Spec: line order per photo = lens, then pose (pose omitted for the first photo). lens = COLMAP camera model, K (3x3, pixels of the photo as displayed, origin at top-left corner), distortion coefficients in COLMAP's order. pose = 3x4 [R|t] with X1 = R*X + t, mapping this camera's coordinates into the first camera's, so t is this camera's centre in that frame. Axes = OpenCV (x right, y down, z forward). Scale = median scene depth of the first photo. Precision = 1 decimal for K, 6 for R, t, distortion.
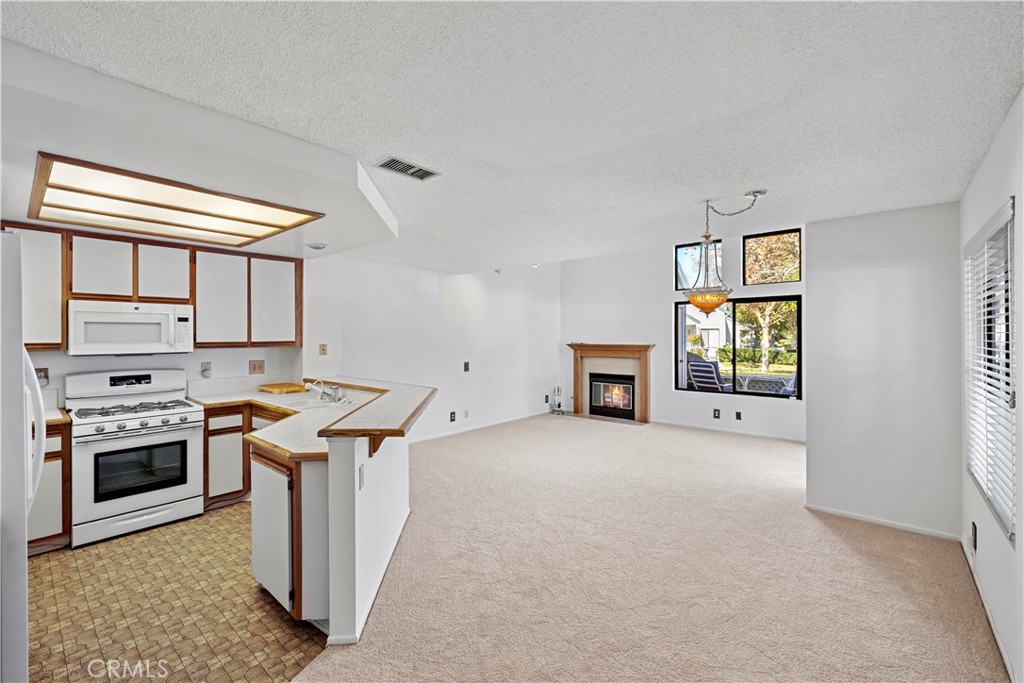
lens RADIAL K [[433.0, 0, 512.7], [0, 433.0, 334.0], [0, 0, 1]] dist [-0.000910, -0.000113]
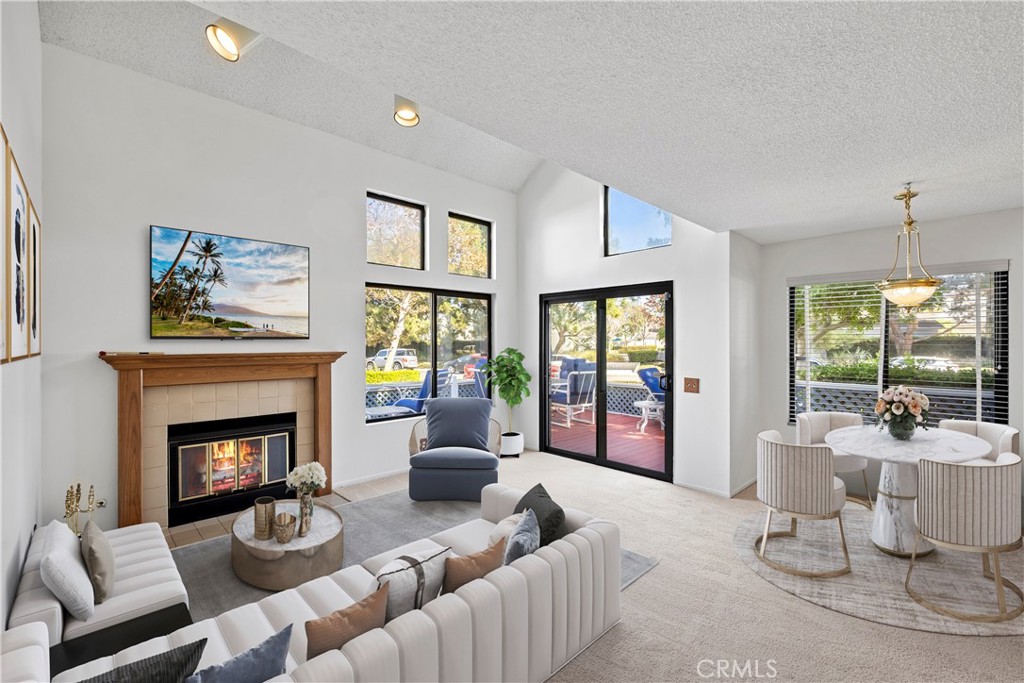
lens RADIAL K [[433.0, 0, 513.2], [0, 433.0, 343.4], [0, 0, 1]] dist [-0.000910, -0.000113]
pose [[0.100104, 0.000365, 0.994977, -0.343039], [-0.002877, 0.999996, -0.000077, 0.022006], [-0.994973, -0.002855, 0.100104, 1.145025]]
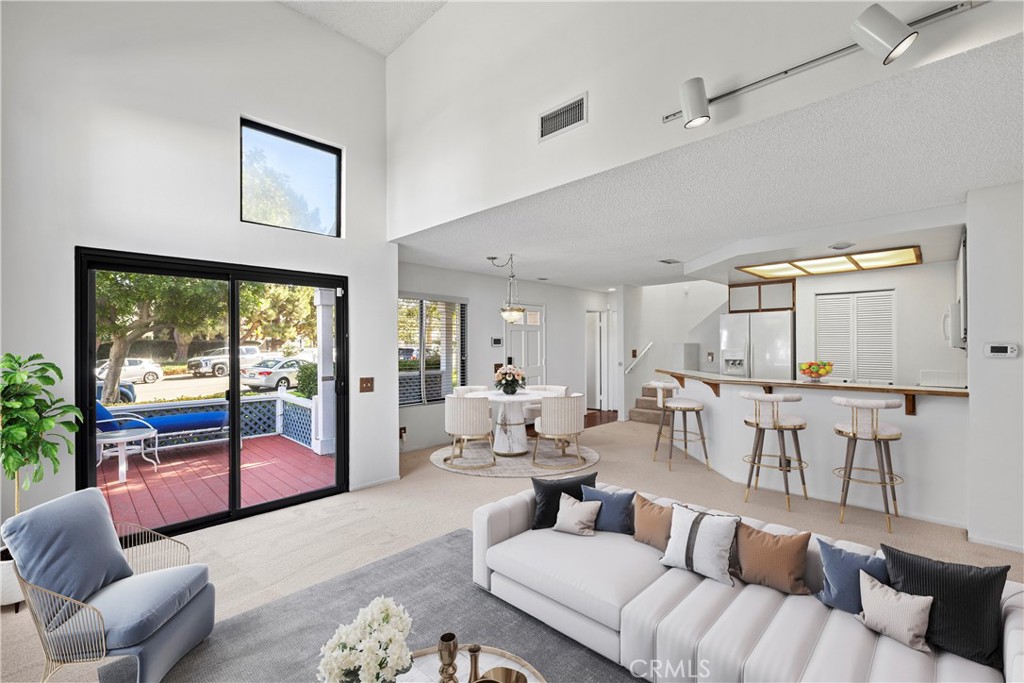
lens RADIAL K [[433.0, 0, 510.9], [0, 433.0, 340.8], [0, 0, 1]] dist [-0.000910, -0.000113]
pose [[-0.998480, 0.012916, 0.053572, 0.244762], [0.012791, 0.999915, -0.002682, 0.023032], [-0.053602, -0.001993, -0.998560, 1.761809]]
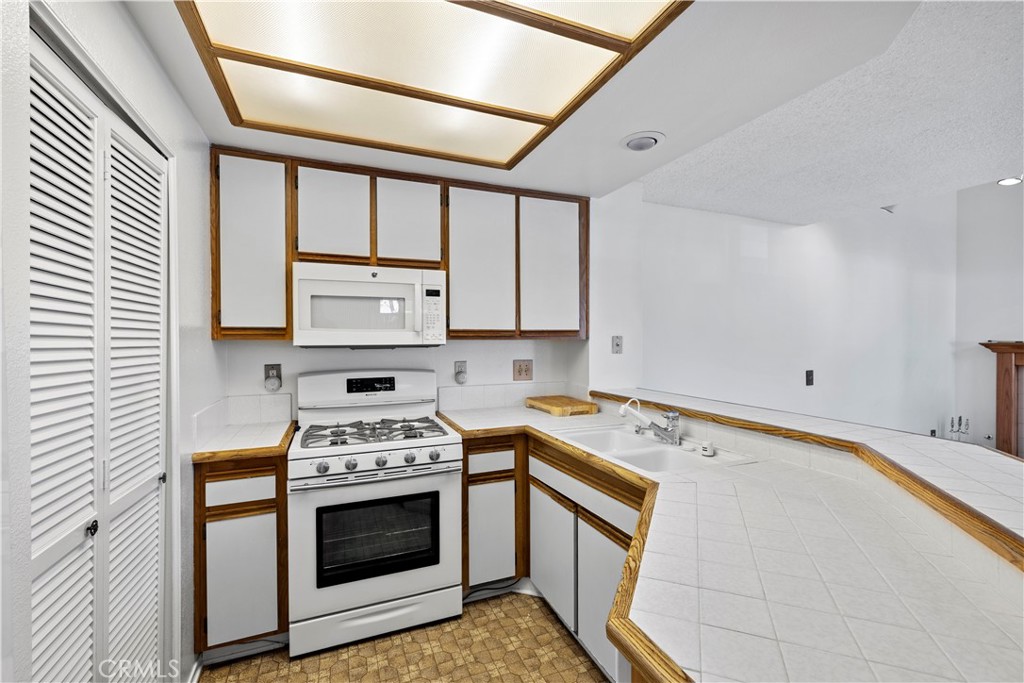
lens RADIAL K [[433.0, 0, 509.5], [0, 433.0, 341.1], [0, 0, 1]] dist [-0.000910, -0.000113]
pose [[0.891188, 0.001714, -0.453630, -0.302423], [0.002590, 0.999957, 0.008867, 0.025665], [0.453626, -0.009077, 0.891146, 0.392199]]
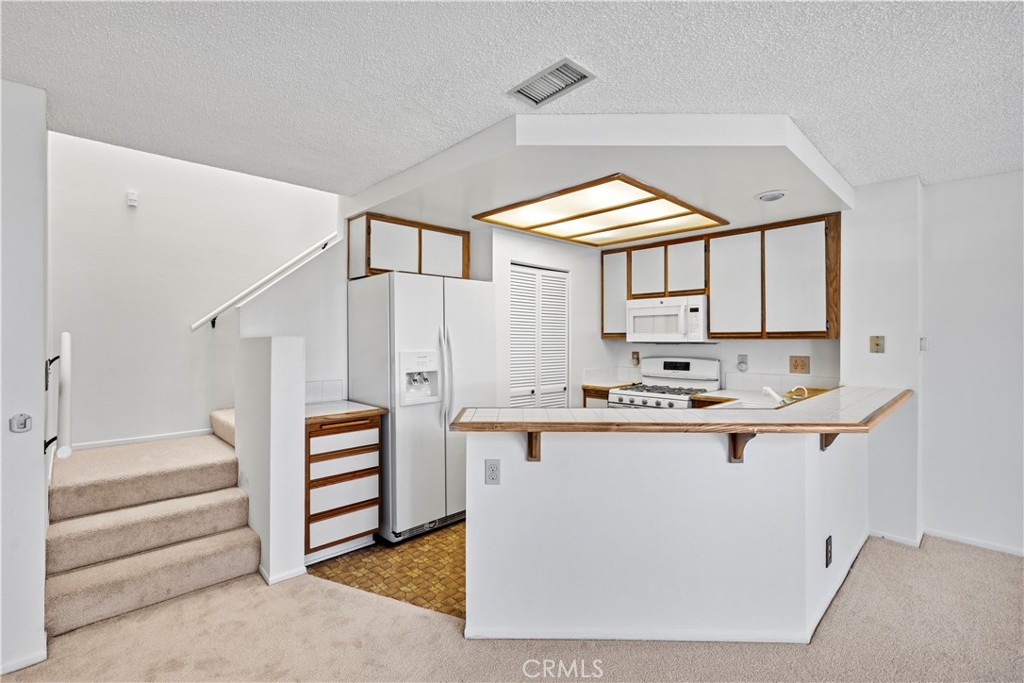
lens RADIAL K [[457.2, 0, 509.2], [0, 457.2, 339.7], [0, 0, 1]] dist [0.000037, -0.000057]
pose [[-0.095590, 0.004988, -0.995408, 0.285710], [0.005320, 0.999976, 0.004500, 0.023712], [0.995407, -0.004865, -0.095614, 0.540515]]
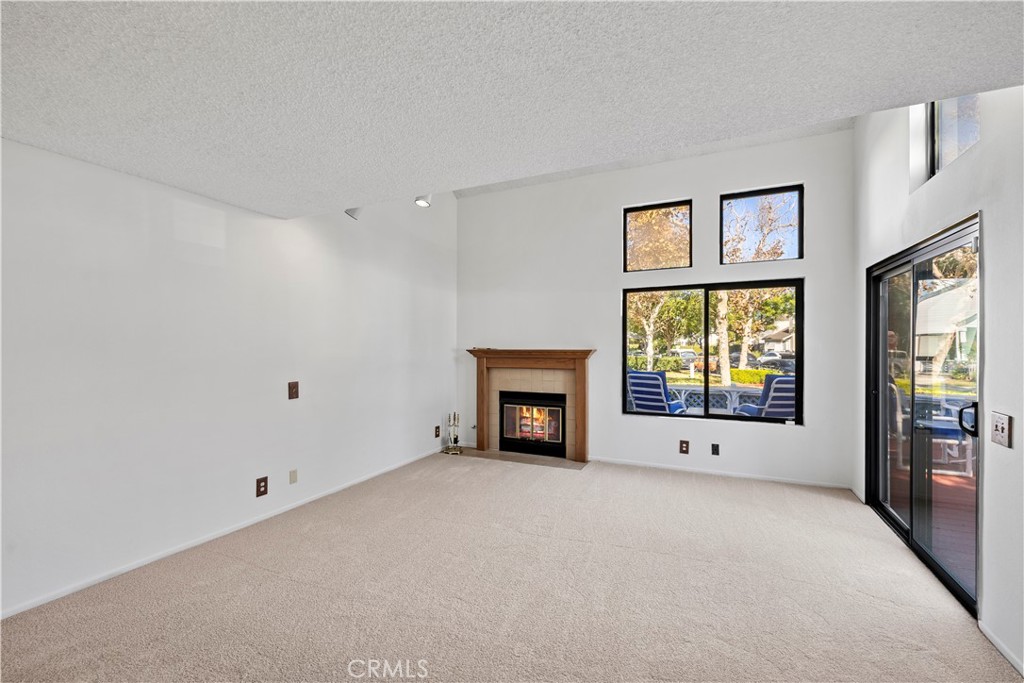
lens RADIAL K [[433.0, 0, 510.6], [0, 433.0, 346.5], [0, 0, 1]] dist [-0.000910, -0.000113]
pose [[0.964700, -0.001587, 0.263347, 0.021162], [-0.000438, 0.999971, 0.007630, 0.023357], [-0.263352, -0.007476, 0.964671, 0.584769]]
